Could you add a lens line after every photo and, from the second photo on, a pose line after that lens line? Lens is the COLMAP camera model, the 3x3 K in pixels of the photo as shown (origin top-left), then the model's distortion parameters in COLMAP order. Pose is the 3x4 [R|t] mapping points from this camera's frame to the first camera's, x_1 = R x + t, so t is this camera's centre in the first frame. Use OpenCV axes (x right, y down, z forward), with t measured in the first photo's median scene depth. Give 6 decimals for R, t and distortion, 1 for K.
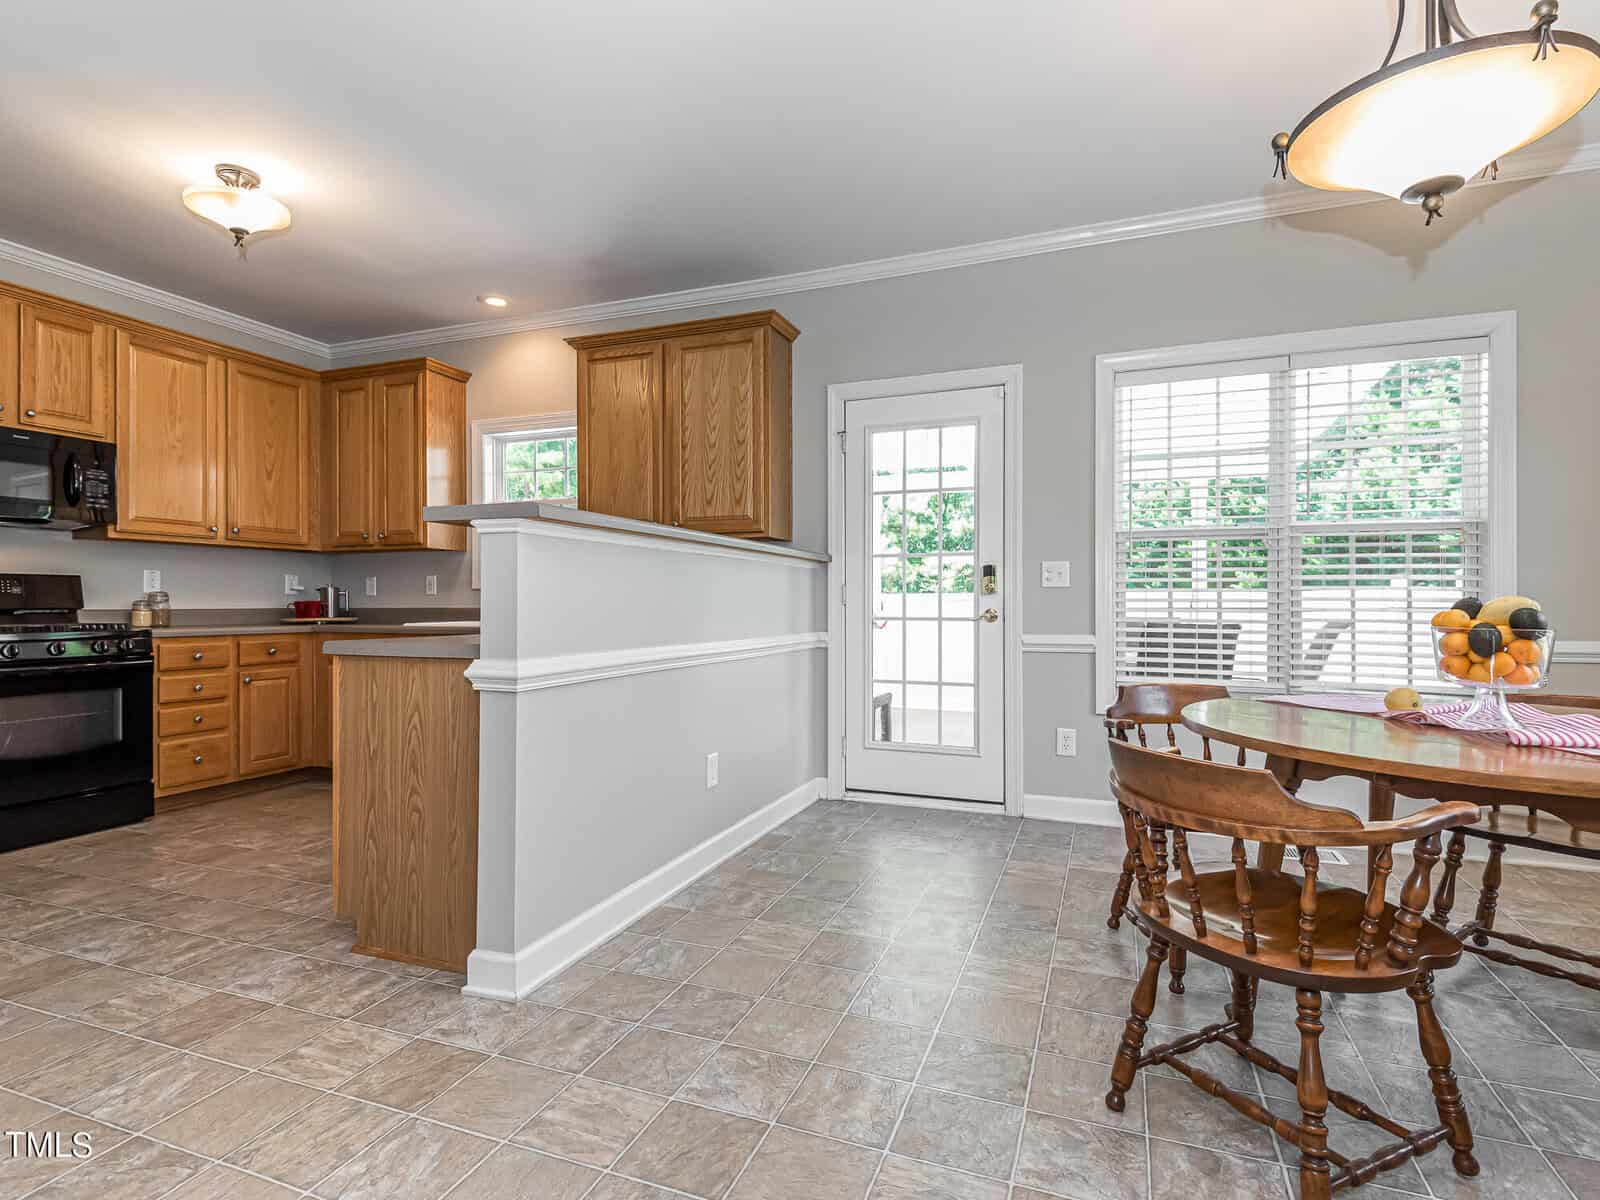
lens RADIAL K [[806.6, 0, 802.2], [0, 806.6, 602.2], [0, 0, 1]] dist [0.026549, -0.014186]
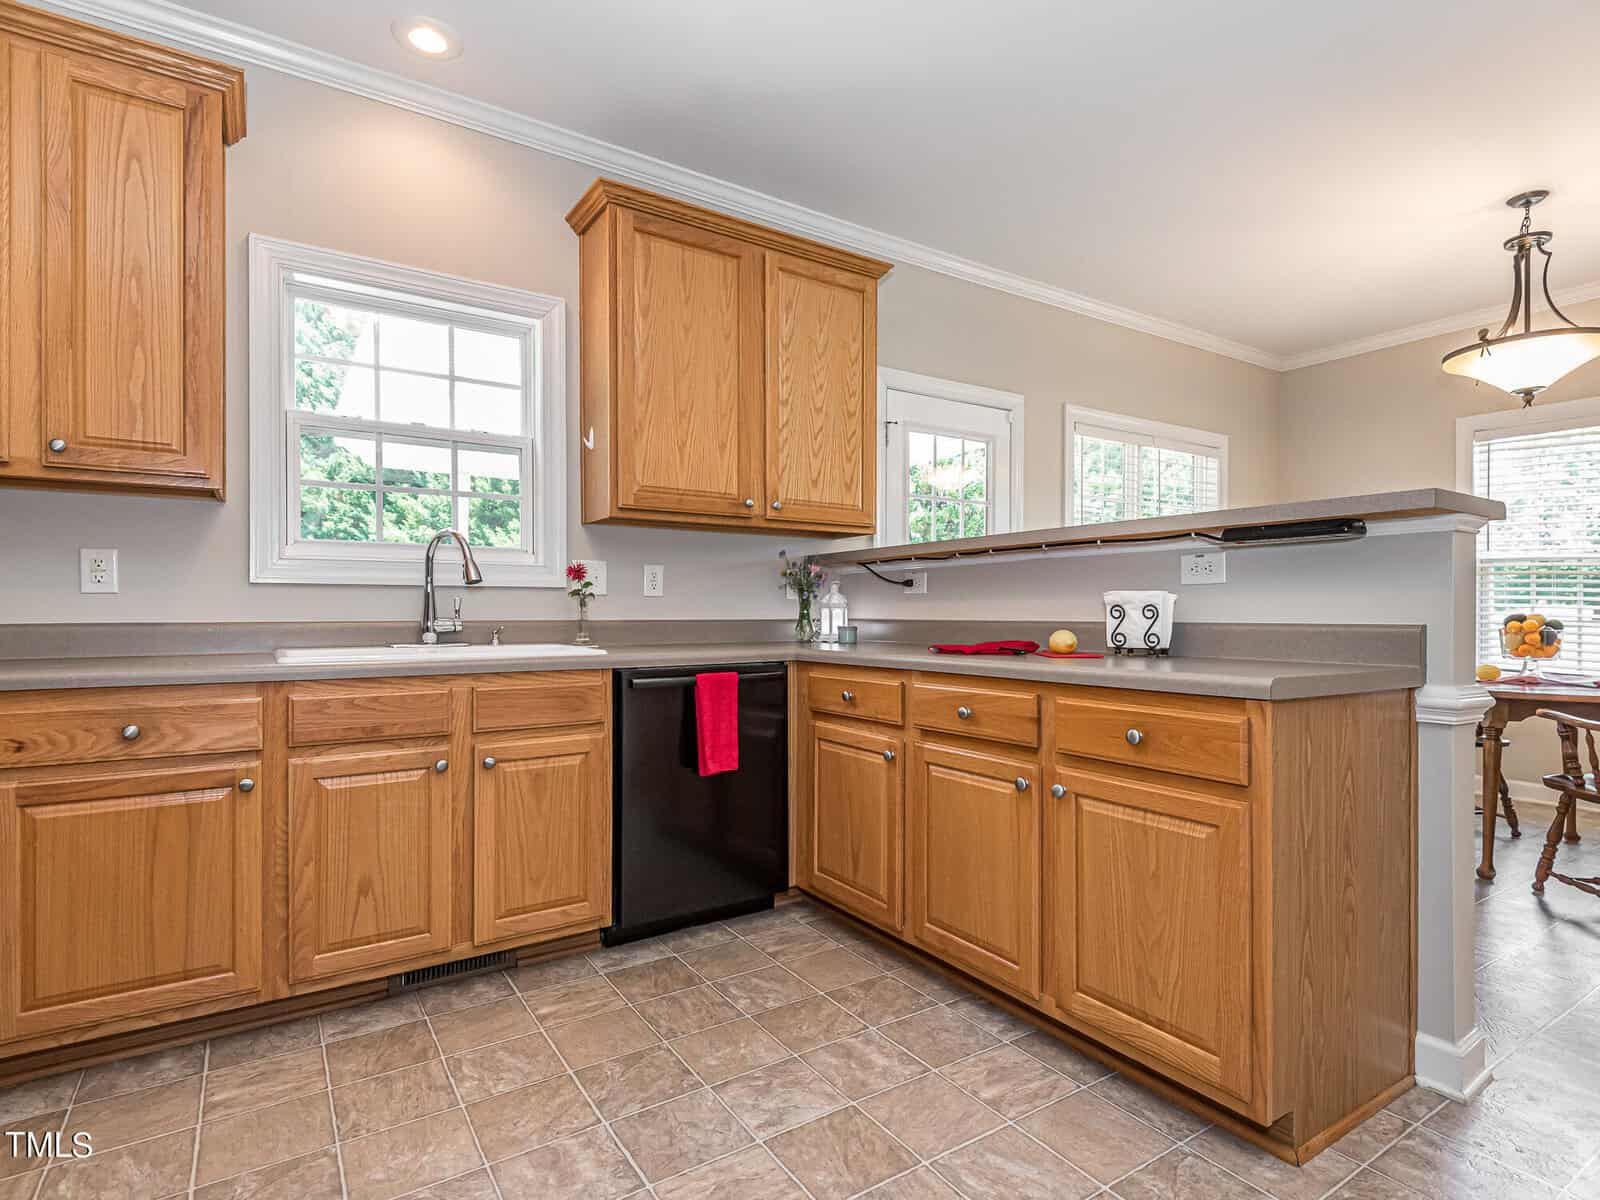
lens RADIAL K [[858.3, 0, 790.5], [0, 858.3, 611.3], [0, 0, 1]] dist [0.037335, -0.006795]
pose [[0.584843, 0.000533, 0.811146, -0.722162], [0.001054, 0.999998, -0.001417, 0.001337], [-0.811146, 0.001683, 0.584842, 0.493471]]
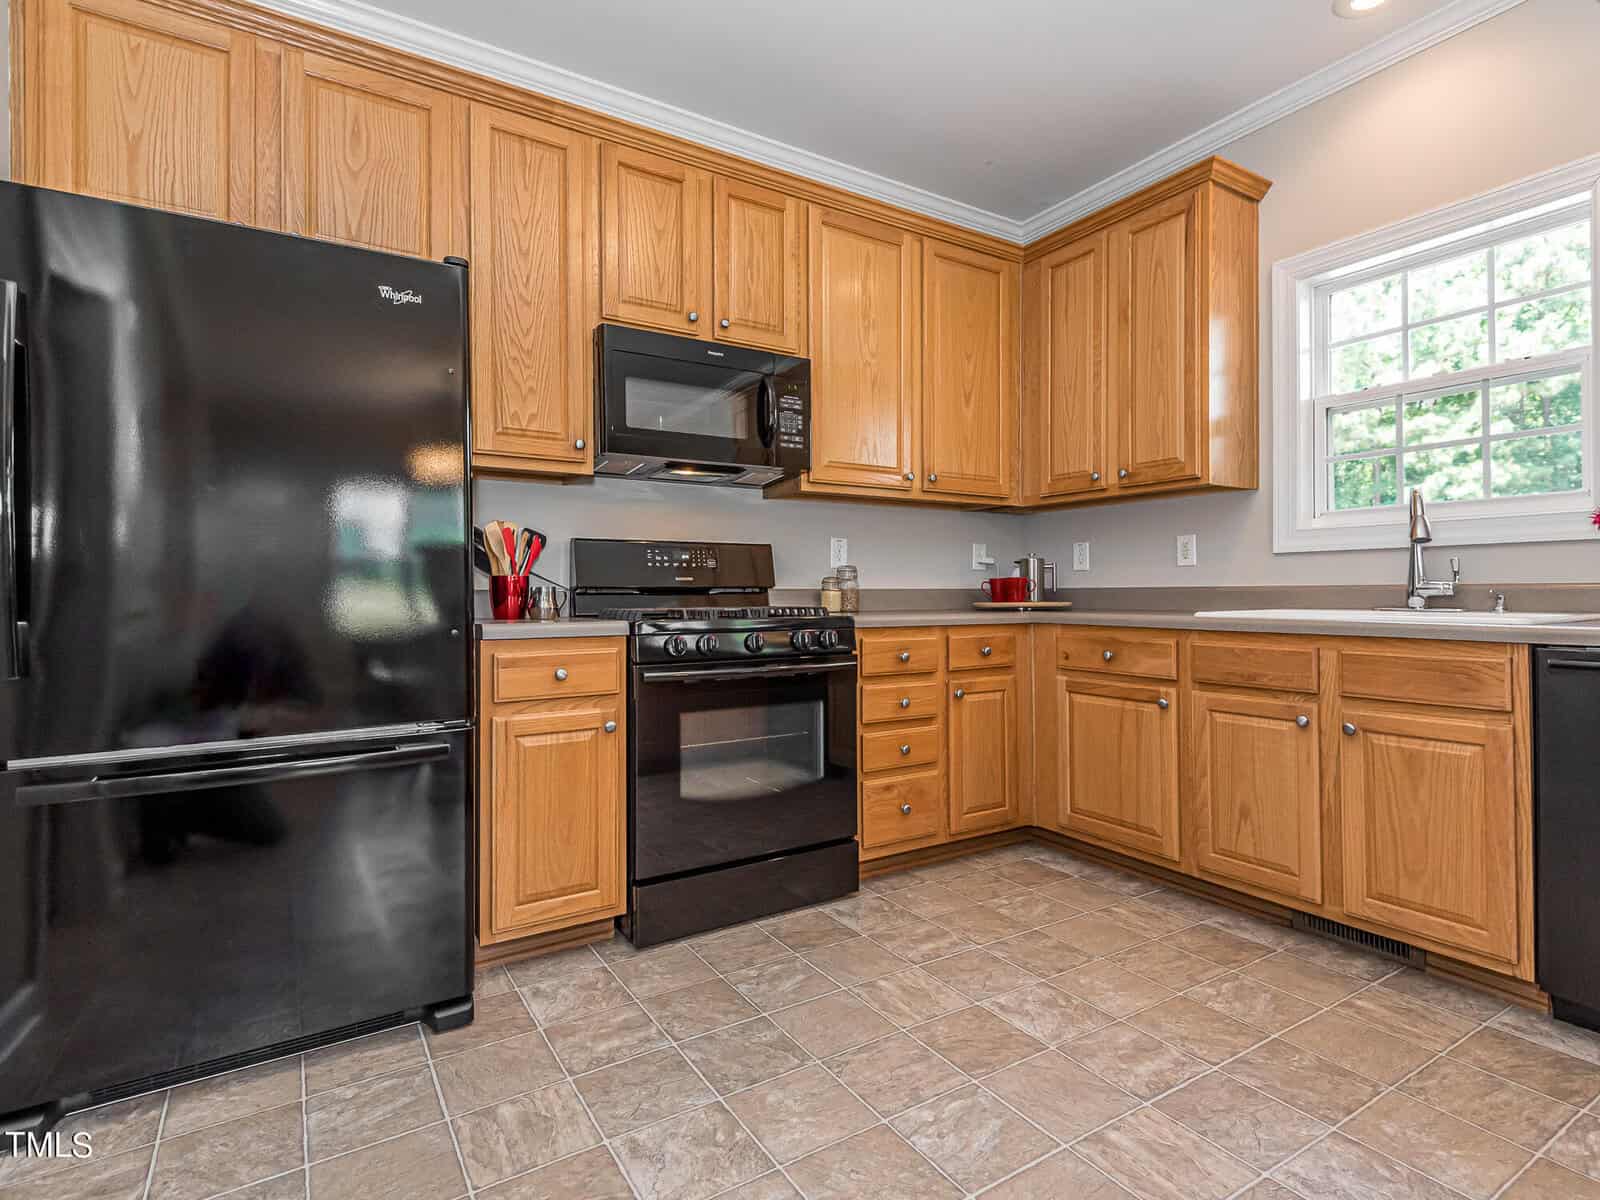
lens RADIAL K [[806.6, 0, 804.6], [0, 806.6, 593.0], [0, 0, 1]] dist [0.026549, -0.014186]
pose [[0.801307, -0.002567, -0.598247, -0.371273], [0.002955, 0.999996, -0.000332, 0.012220], [0.598246, -0.001501, 0.801311, 0.376243]]
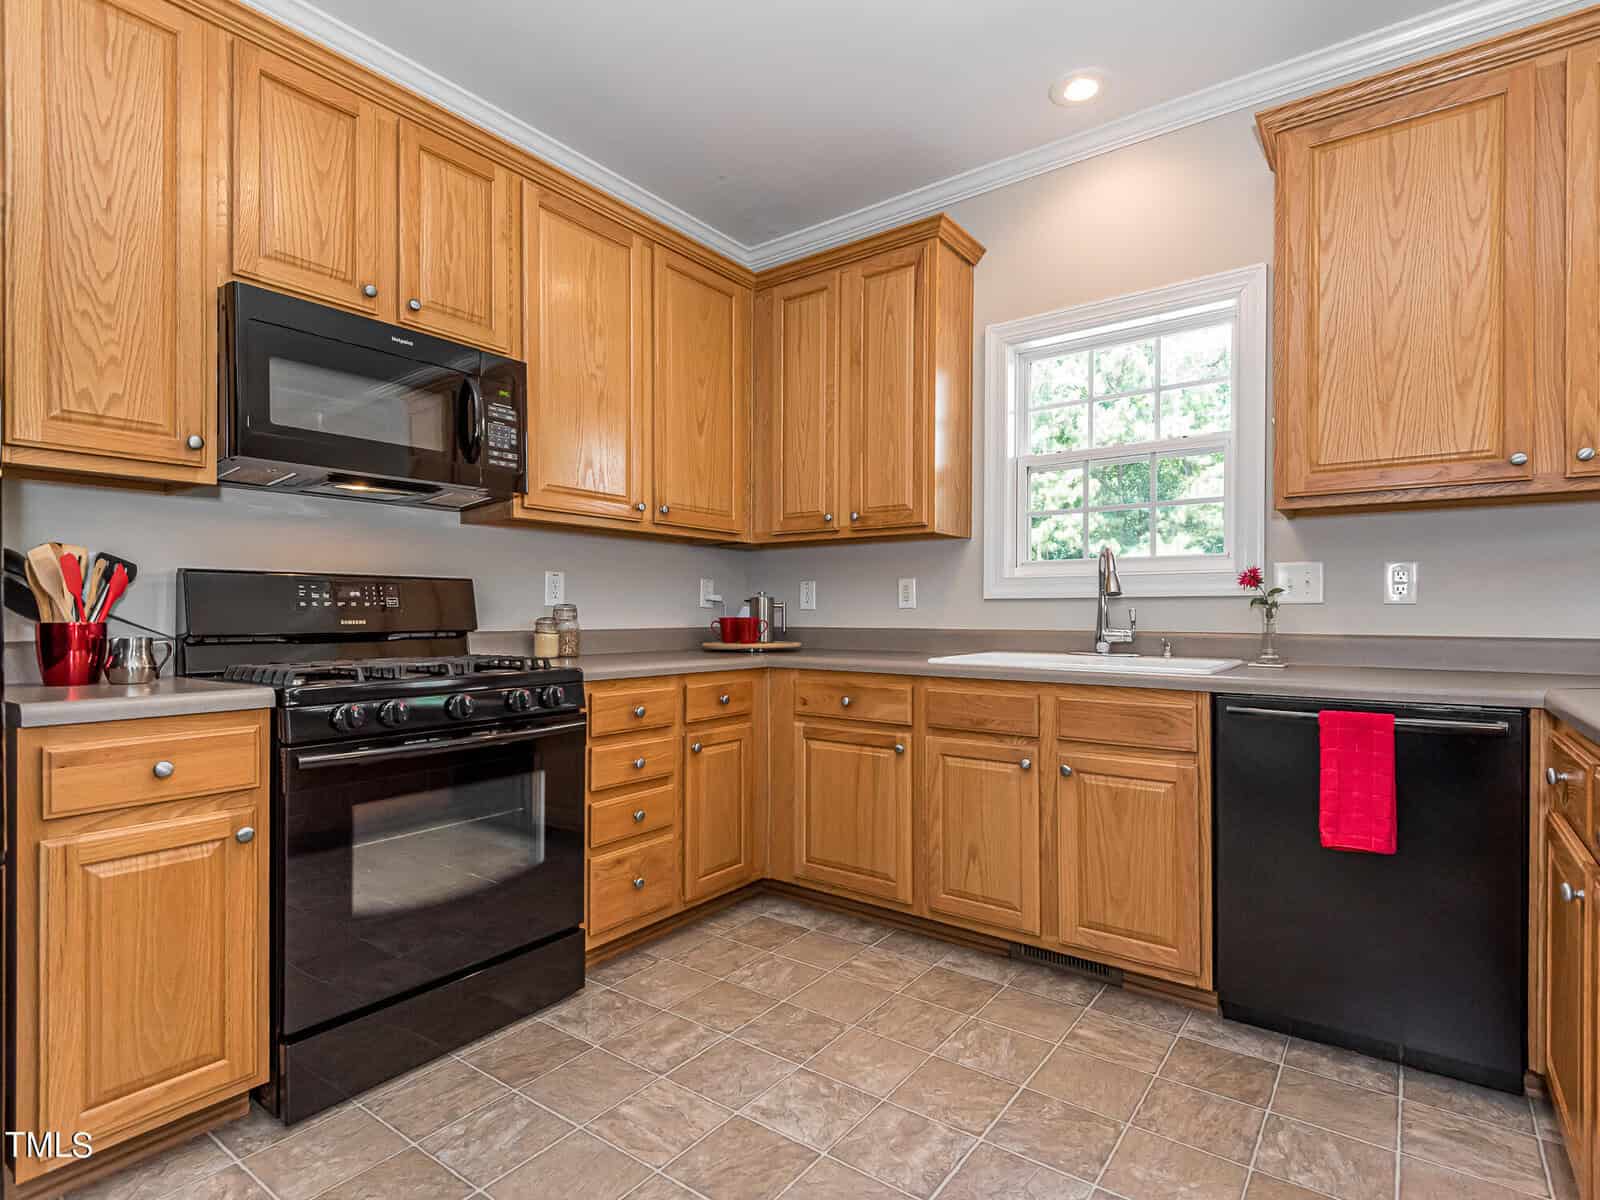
lens RADIAL K [[812.0, 0, 807.5], [0, 812.0, 615.6], [0, 0, 1]] dist [0.028502, -0.017643]
pose [[0.965573, 0.002683, -0.260118, -0.425355], [-0.002406, 0.999996, 0.001384, -0.005179], [0.260121, -0.000710, 0.965576, 0.413147]]
